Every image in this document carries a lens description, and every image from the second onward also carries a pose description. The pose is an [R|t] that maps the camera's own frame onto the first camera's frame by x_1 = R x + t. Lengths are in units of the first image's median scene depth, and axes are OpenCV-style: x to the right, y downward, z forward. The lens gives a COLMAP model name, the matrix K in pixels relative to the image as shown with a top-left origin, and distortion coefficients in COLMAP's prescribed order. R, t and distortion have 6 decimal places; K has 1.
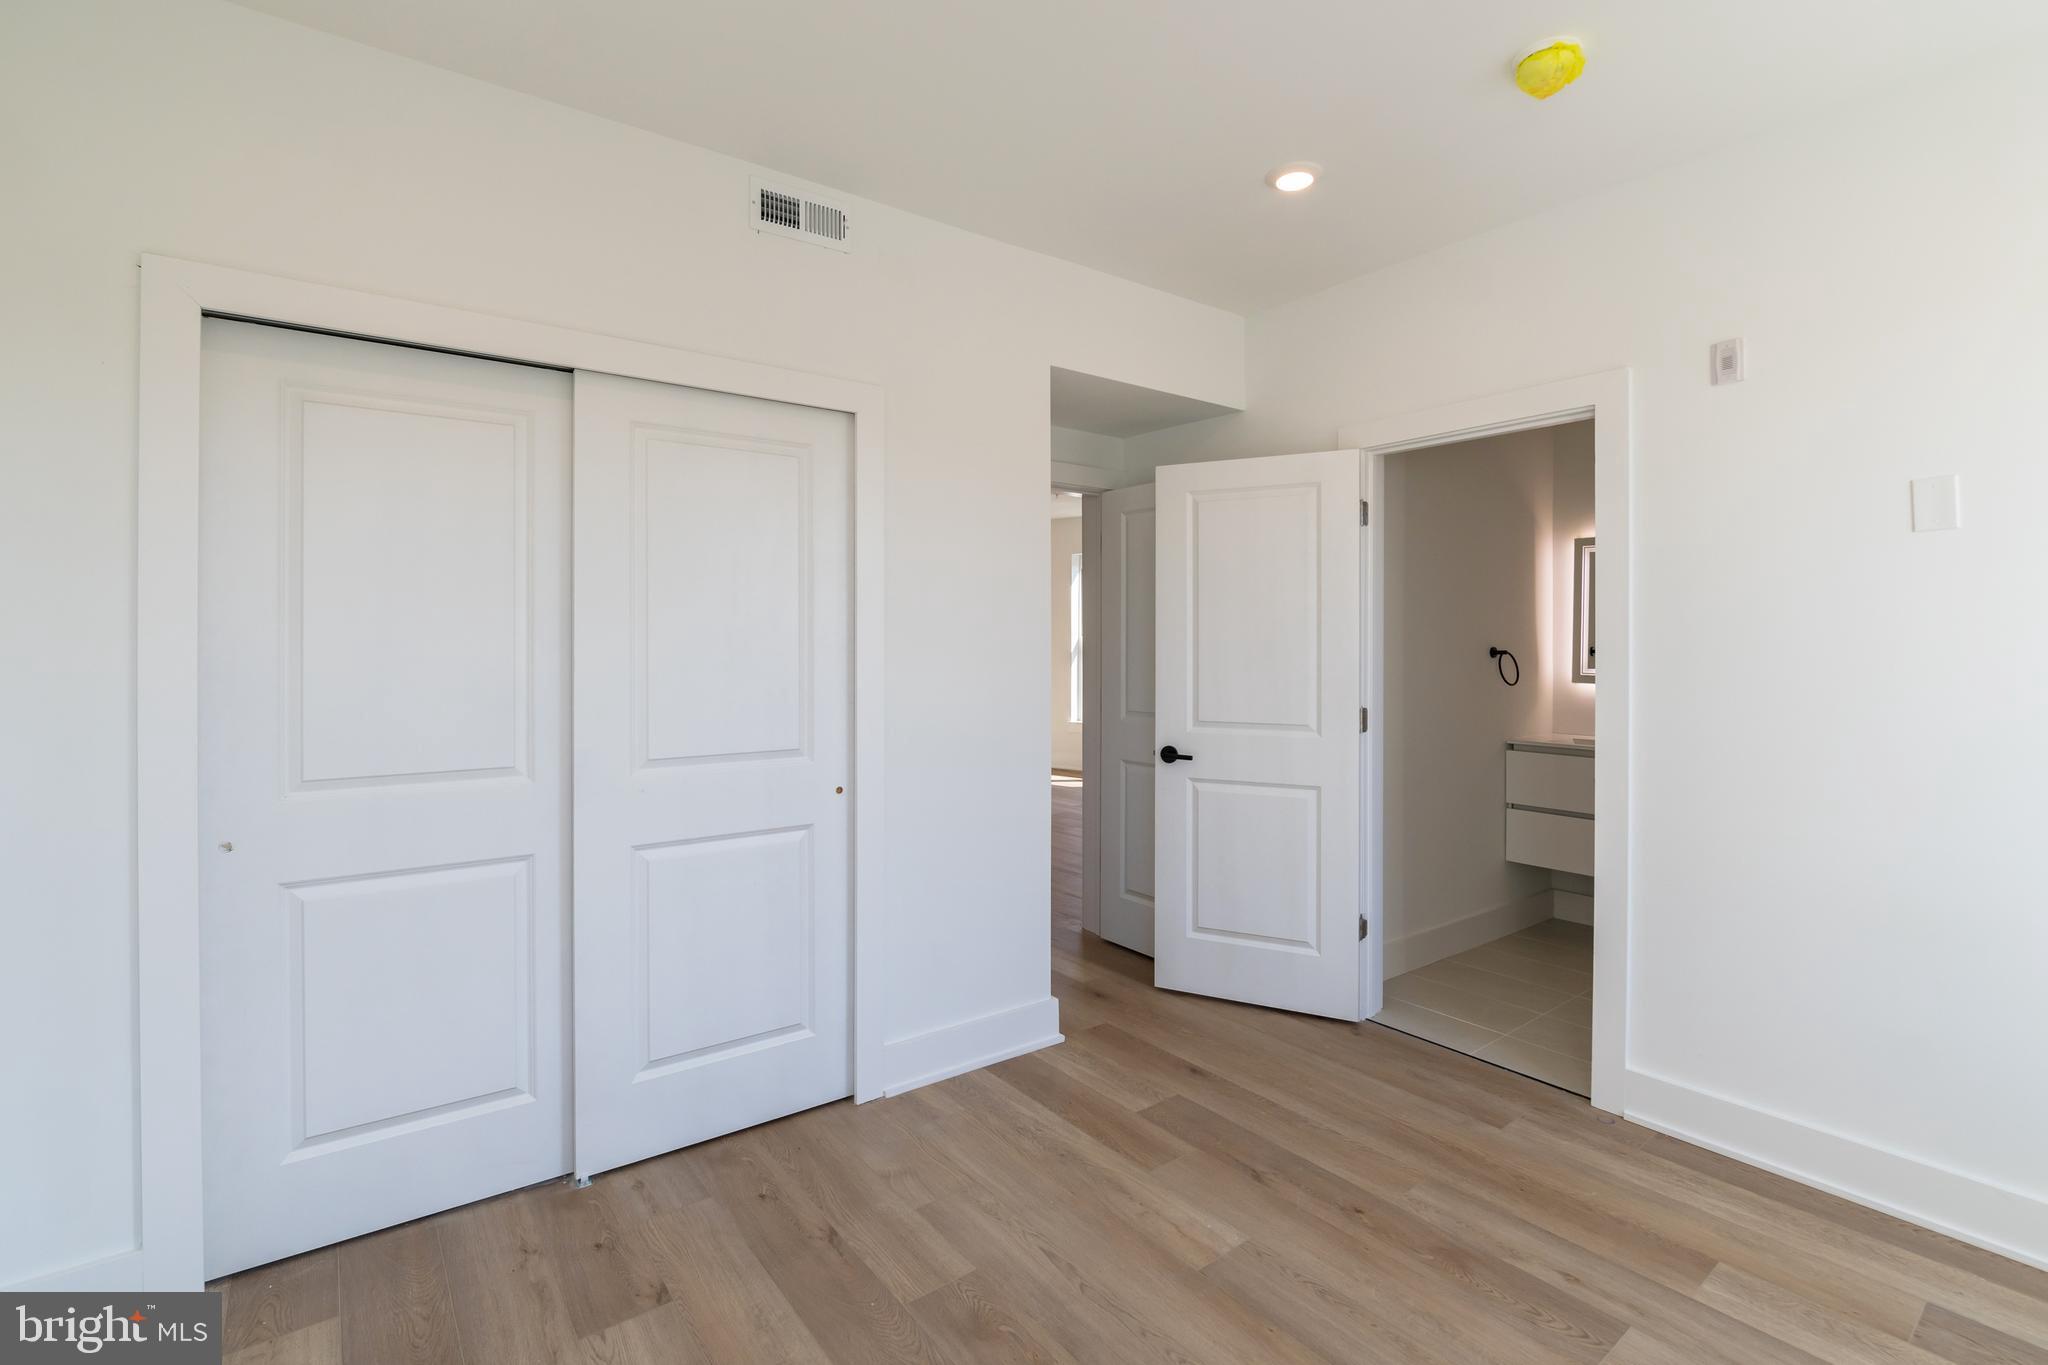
lens RADIAL K [[931.6, 0, 1036.3], [0, 931.6, 646.0], [0, 0, 1]] dist [-0.003845, -0.000450]
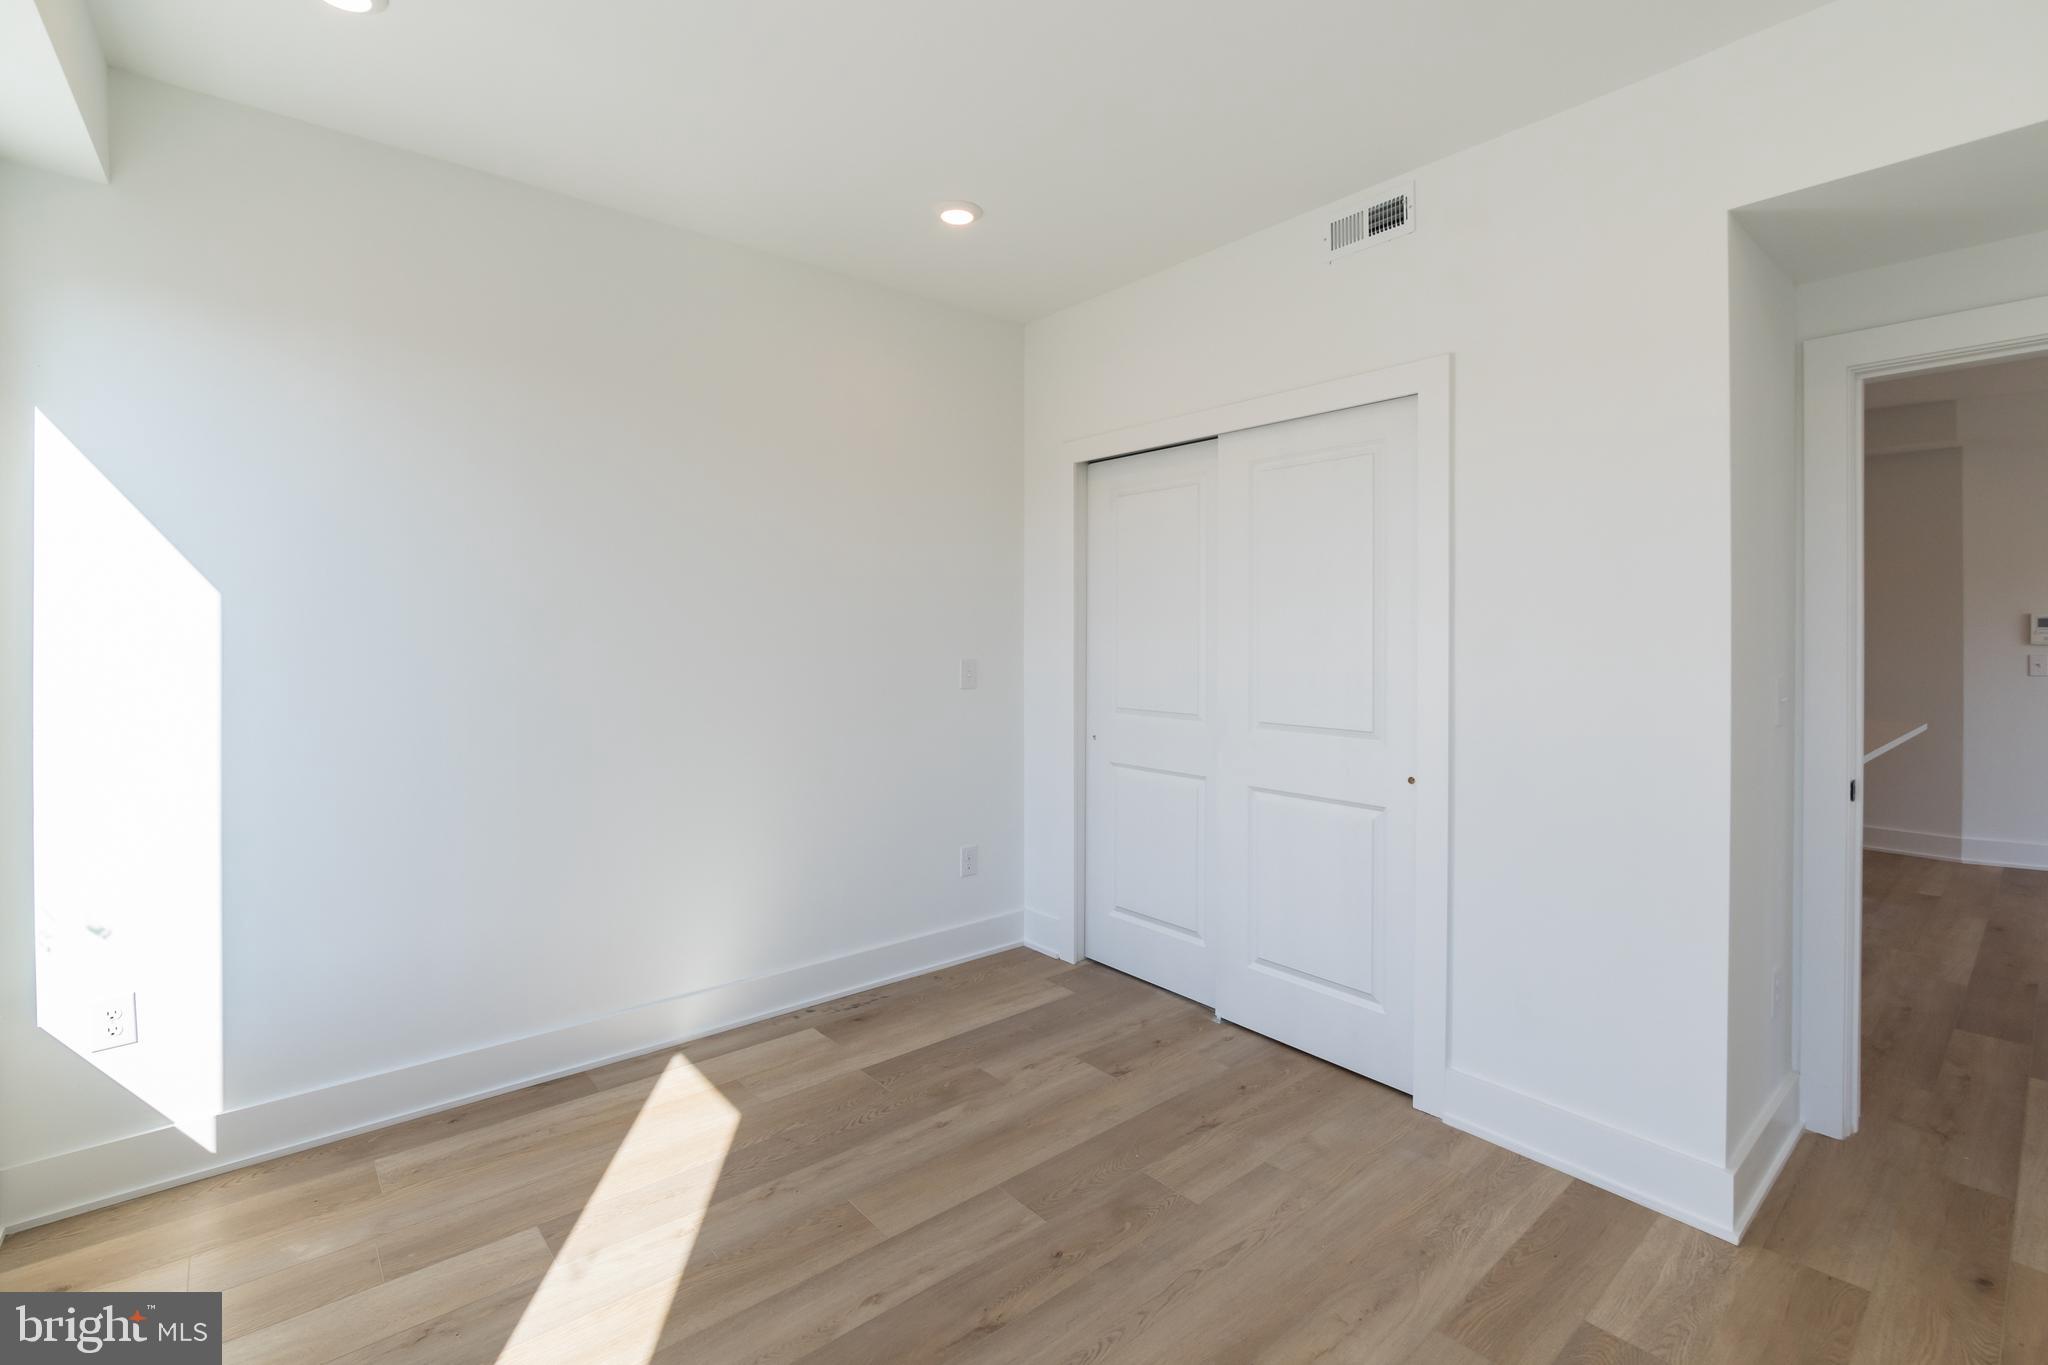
lens RADIAL K [[896.7, 0, 1028.3], [0, 896.7, 637.6], [0, 0, 1]] dist [-0.000835, -0.000008]
pose [[0.066832, 0.002255, -0.997762, 0.868741], [-0.006095, 0.999980, 0.001852, 0.006382], [0.997746, 0.005957, 0.066844, 0.654813]]
